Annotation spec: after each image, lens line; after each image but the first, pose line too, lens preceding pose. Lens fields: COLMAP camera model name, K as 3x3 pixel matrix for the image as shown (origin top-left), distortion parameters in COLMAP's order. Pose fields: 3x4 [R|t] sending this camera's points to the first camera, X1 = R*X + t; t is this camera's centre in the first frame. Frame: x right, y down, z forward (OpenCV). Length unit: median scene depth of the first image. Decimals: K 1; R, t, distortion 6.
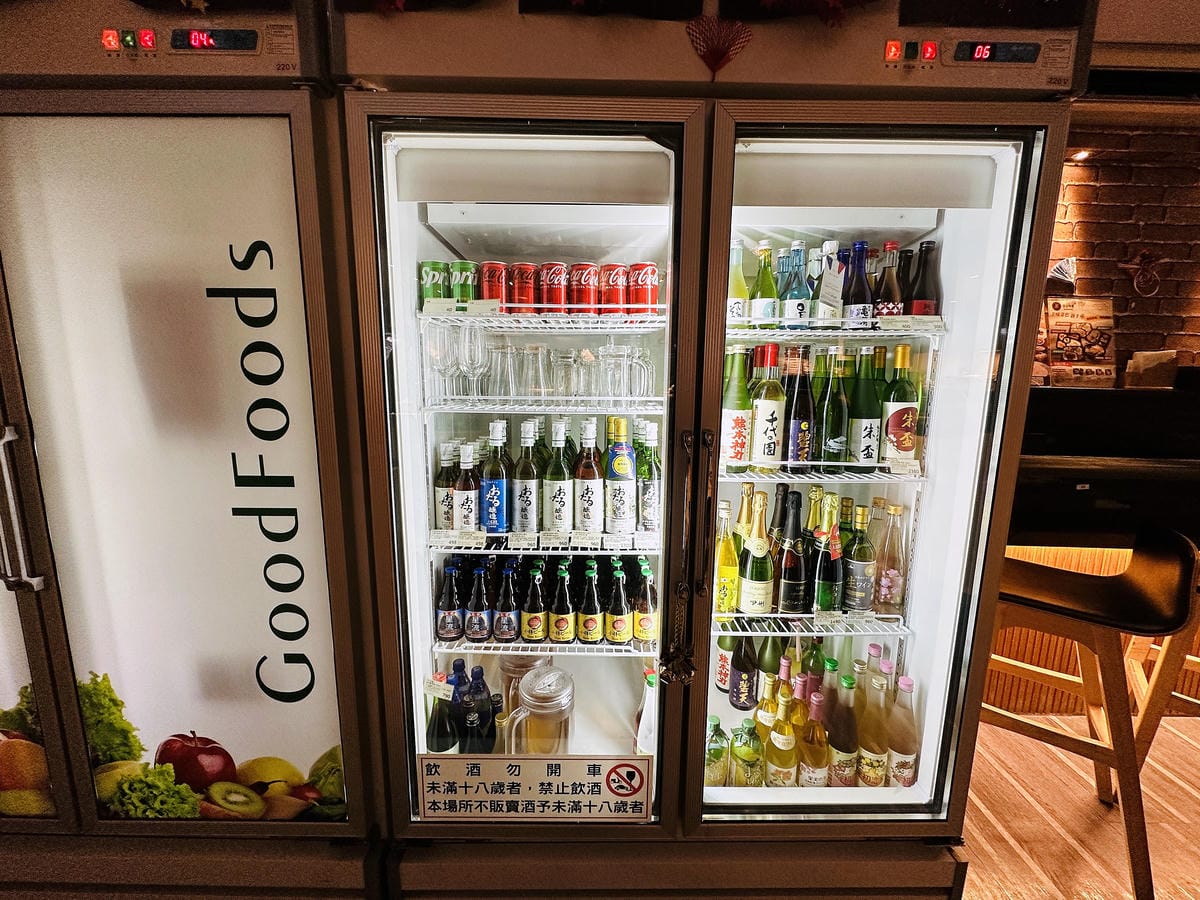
lens RADIAL K [[486.7, 0, 604.1], [0, 486.7, 453.2], [0, 0, 1]] dist [0.002244, 0.000848]
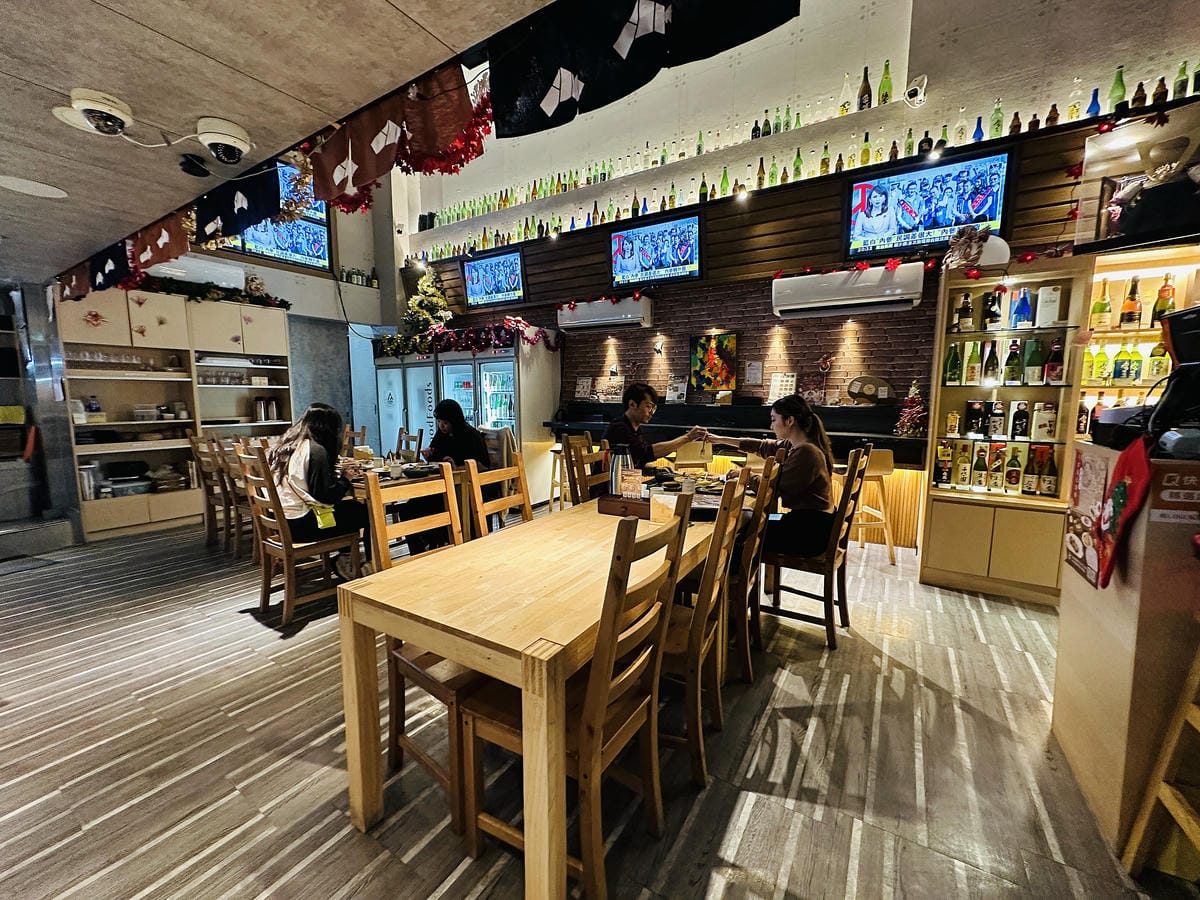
lens RADIAL K [[486.7, 0, 598.7], [0, 486.7, 449.0], [0, 0, 1]] dist [0.002244, 0.000848]
pose [[0.842406, 0.040010, -0.537356, 4.743356], [-0.072644, 0.996568, -0.039681, 0.572418], [0.533924, 0.072464, 0.842422, -3.270788]]
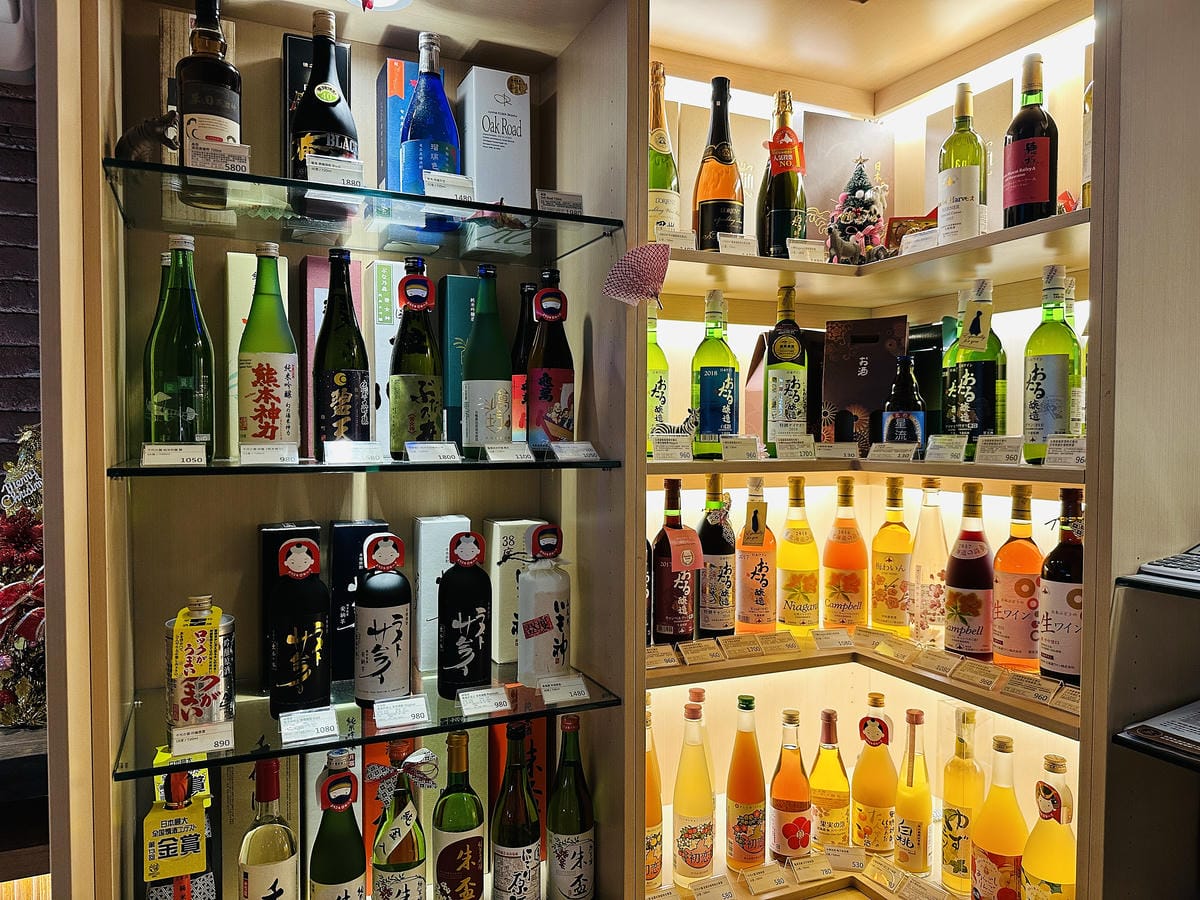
lens RADIAL K [[837.8, 0, 598.1], [0, 837.8, 450.4], [0, 0, 1]] dist [0.030052, -0.026962]
pose [[0.908925, -0.036571, 0.415353, 5.036337], [0.089035, 0.990194, -0.107653, -0.074669], [-0.407343, 0.134830, 0.903268, -0.134392]]
